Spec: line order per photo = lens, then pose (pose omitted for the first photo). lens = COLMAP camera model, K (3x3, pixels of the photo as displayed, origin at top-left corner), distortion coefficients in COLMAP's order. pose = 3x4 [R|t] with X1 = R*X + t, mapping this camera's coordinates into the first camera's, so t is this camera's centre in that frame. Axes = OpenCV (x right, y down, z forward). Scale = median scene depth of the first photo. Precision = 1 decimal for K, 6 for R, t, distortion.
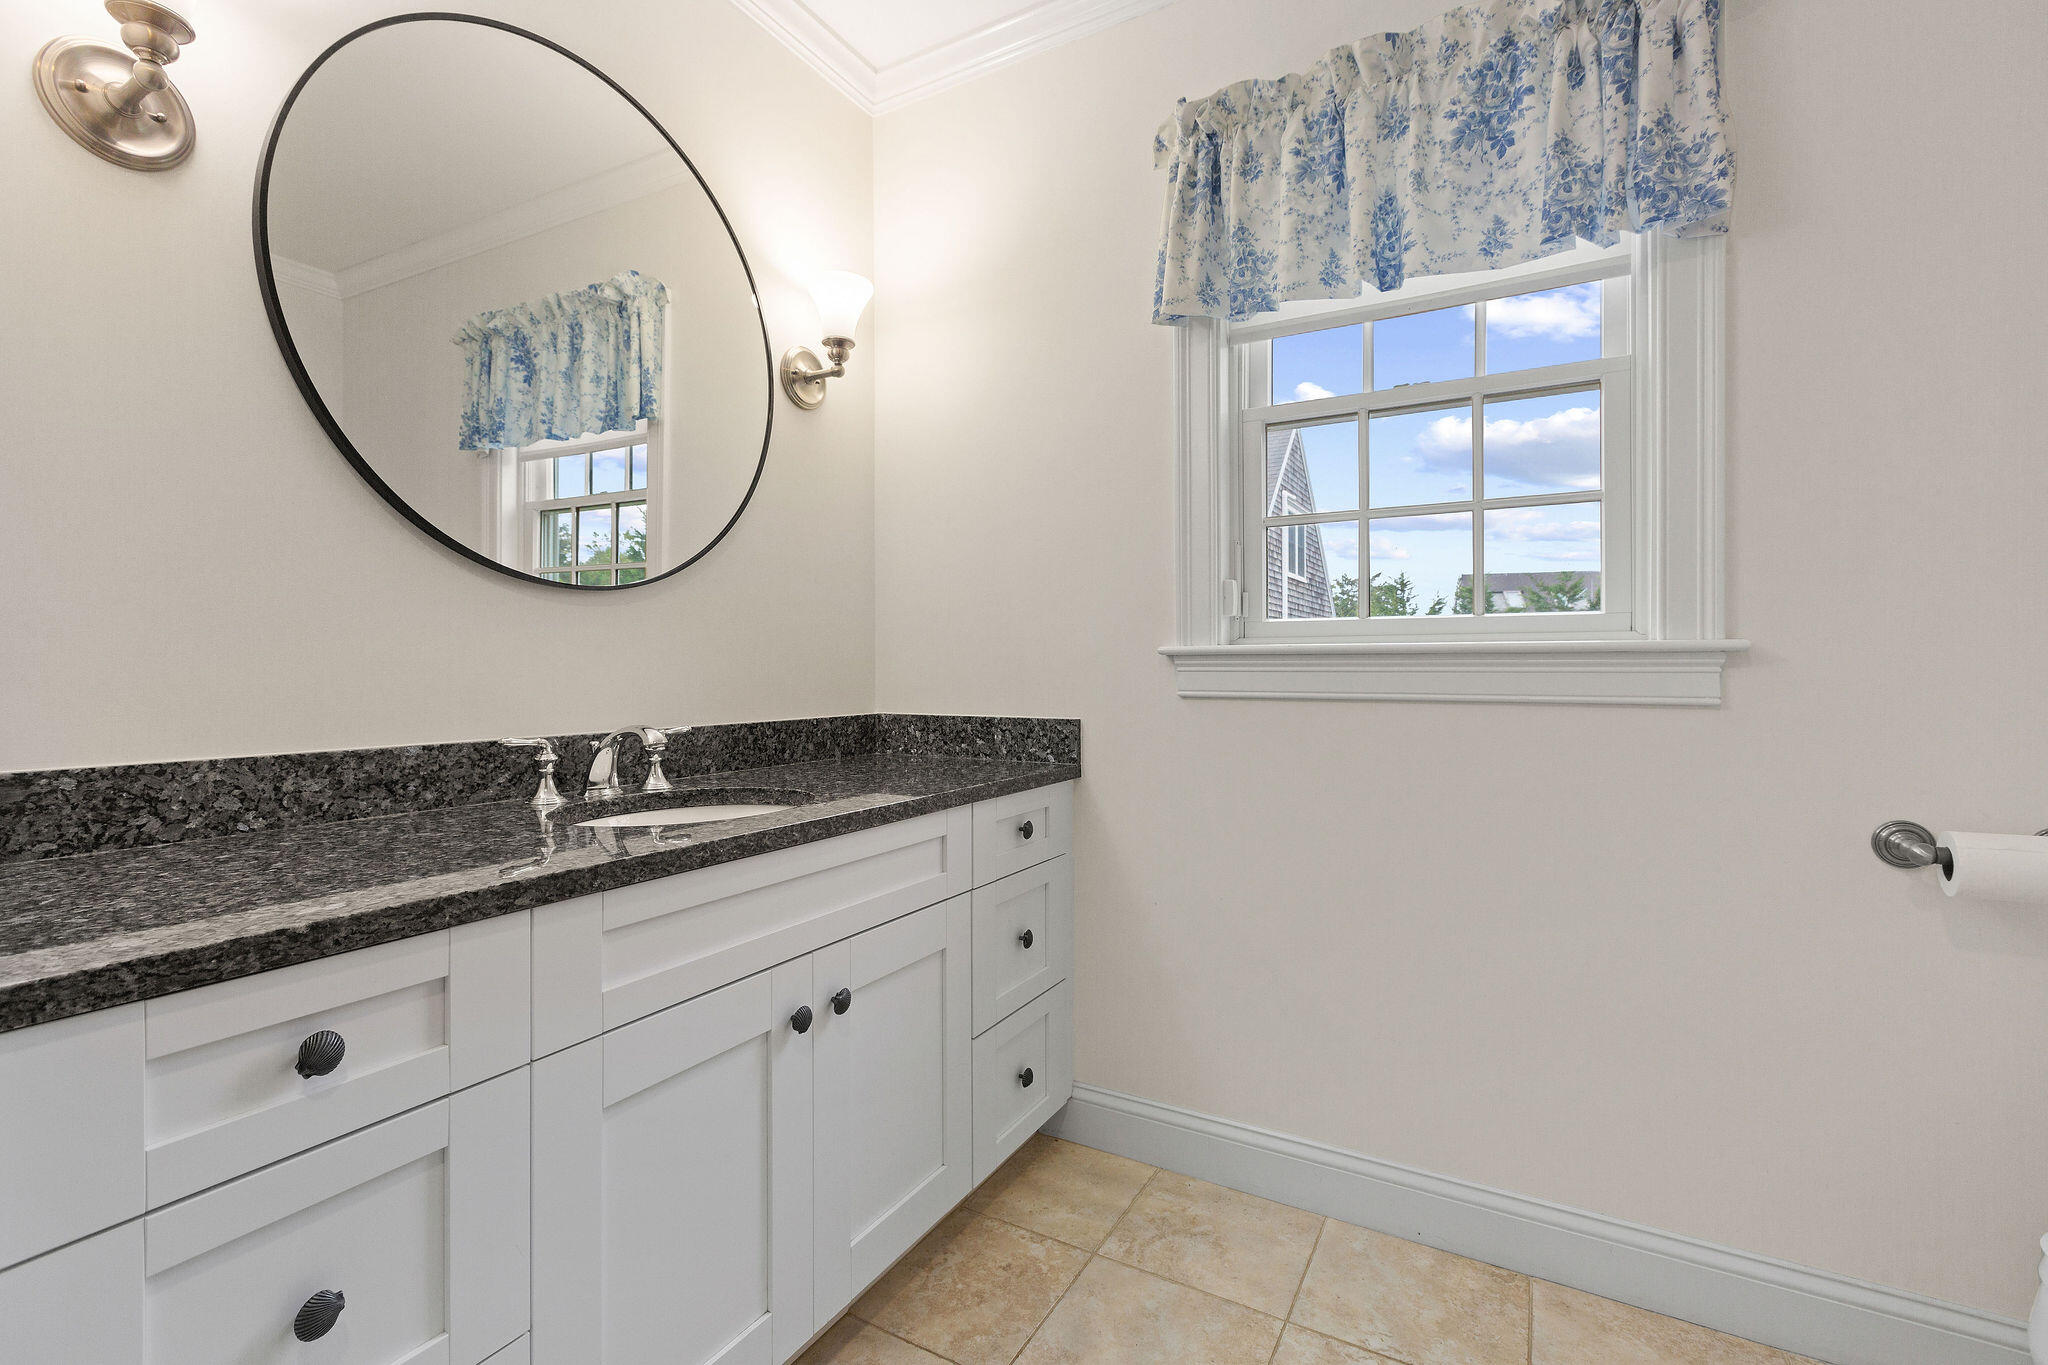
lens RADIAL K [[919.7, 0, 1016.3], [0, 919.7, 673.9], [0, 0, 1]] dist [-0.001103, -0.000090]
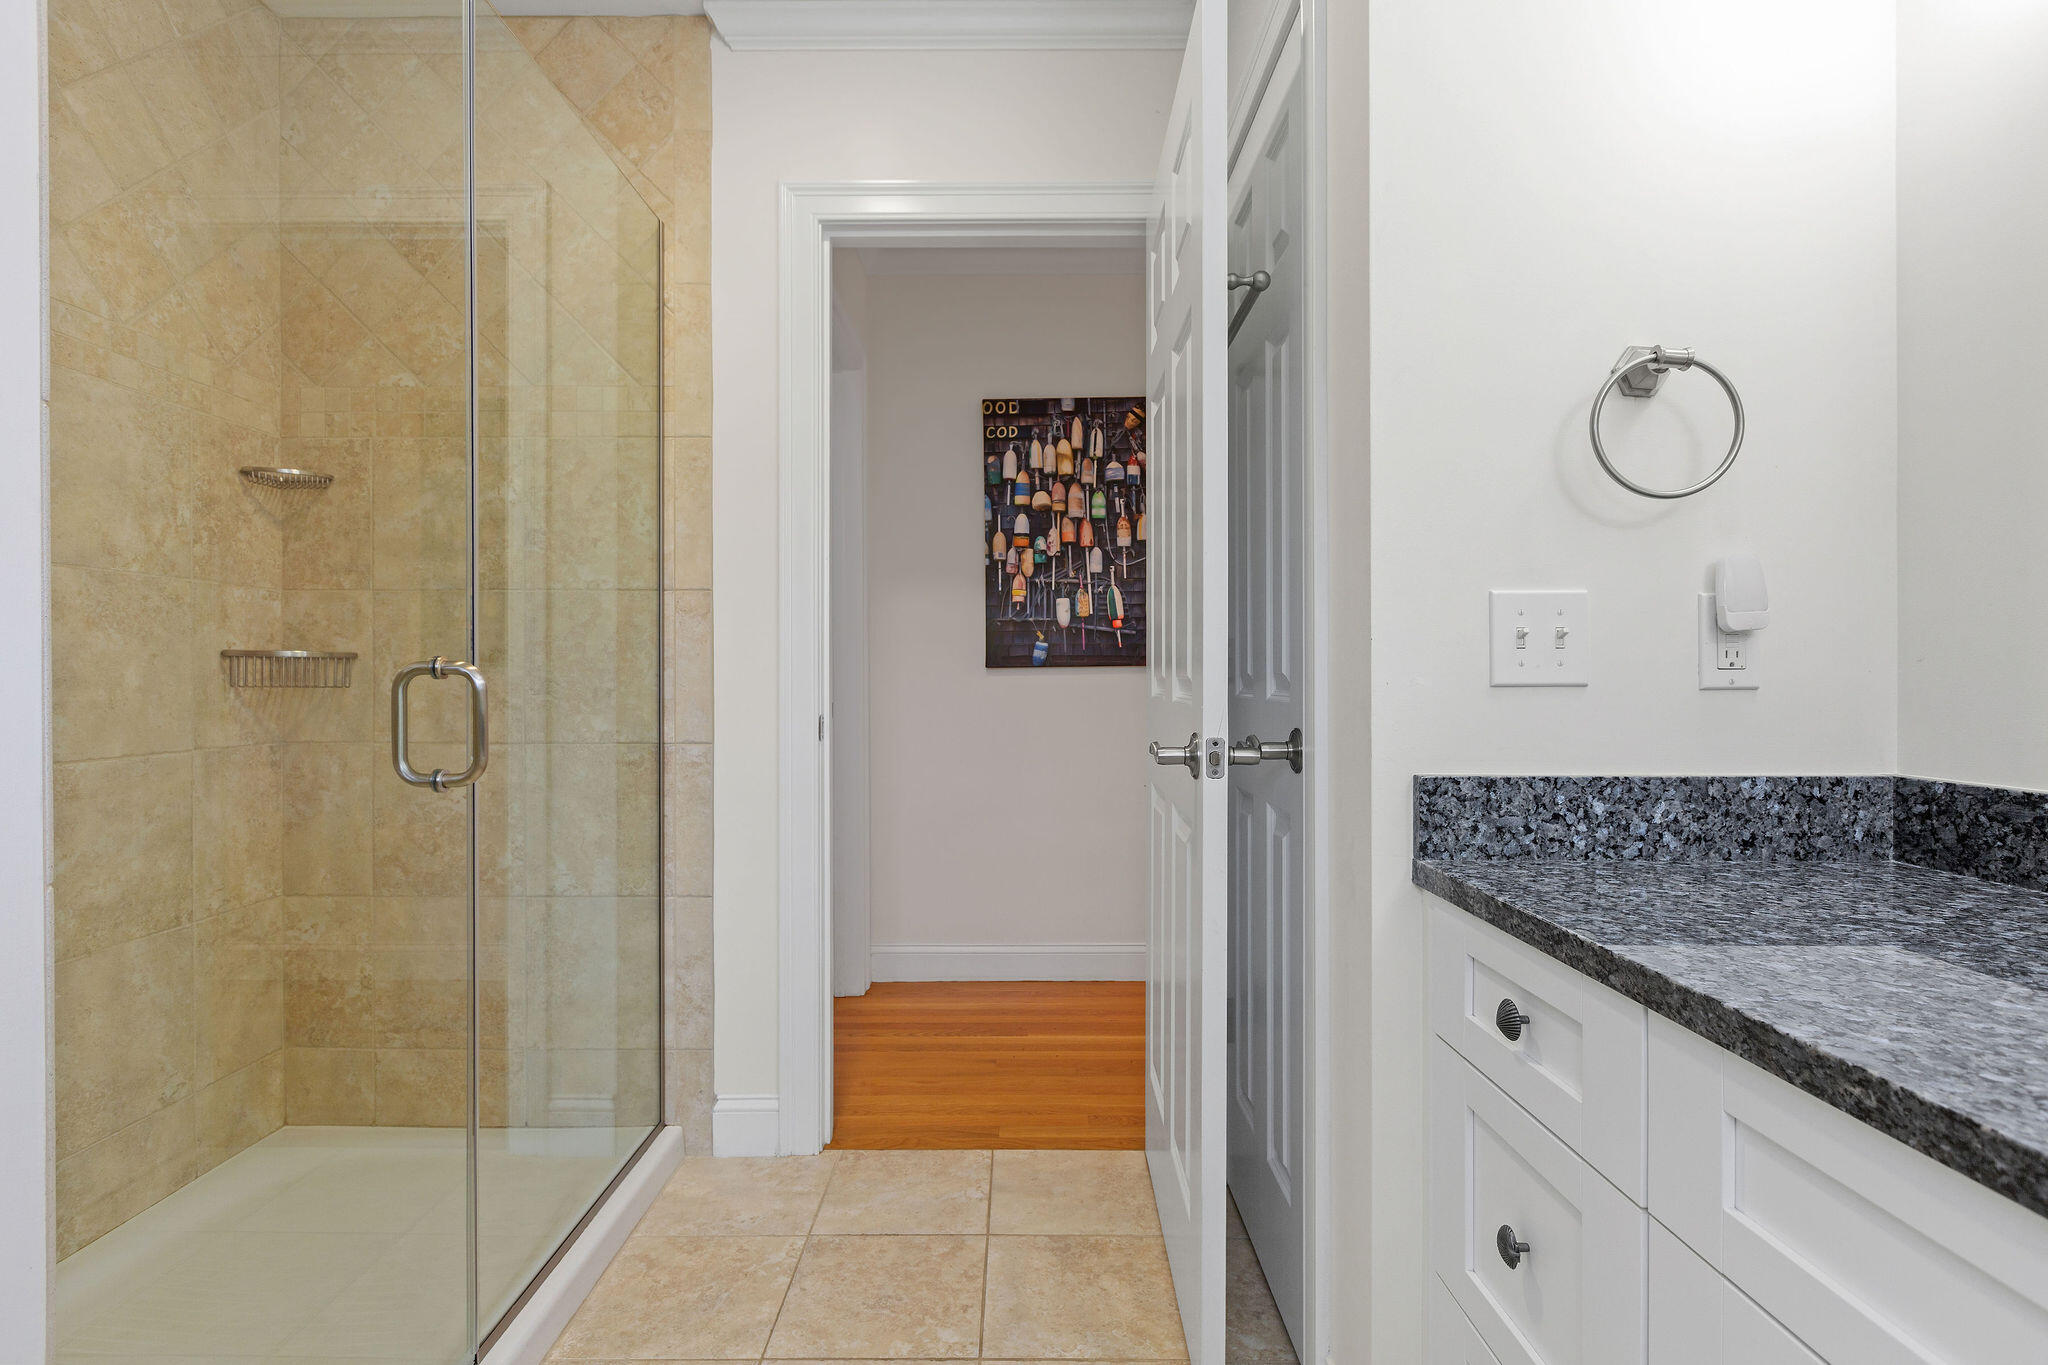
lens RADIAL K [[1011.1, 0, 1017.4], [0, 1011.1, 678.4], [0, 0, 1]] dist [0.001588, 0.000163]
pose [[-0.873001, 0.012355, -0.487562, 0.328288], [0.007403, 0.999900, 0.012082, -0.030981], [0.487662, 0.006938, -0.873005, 1.402420]]
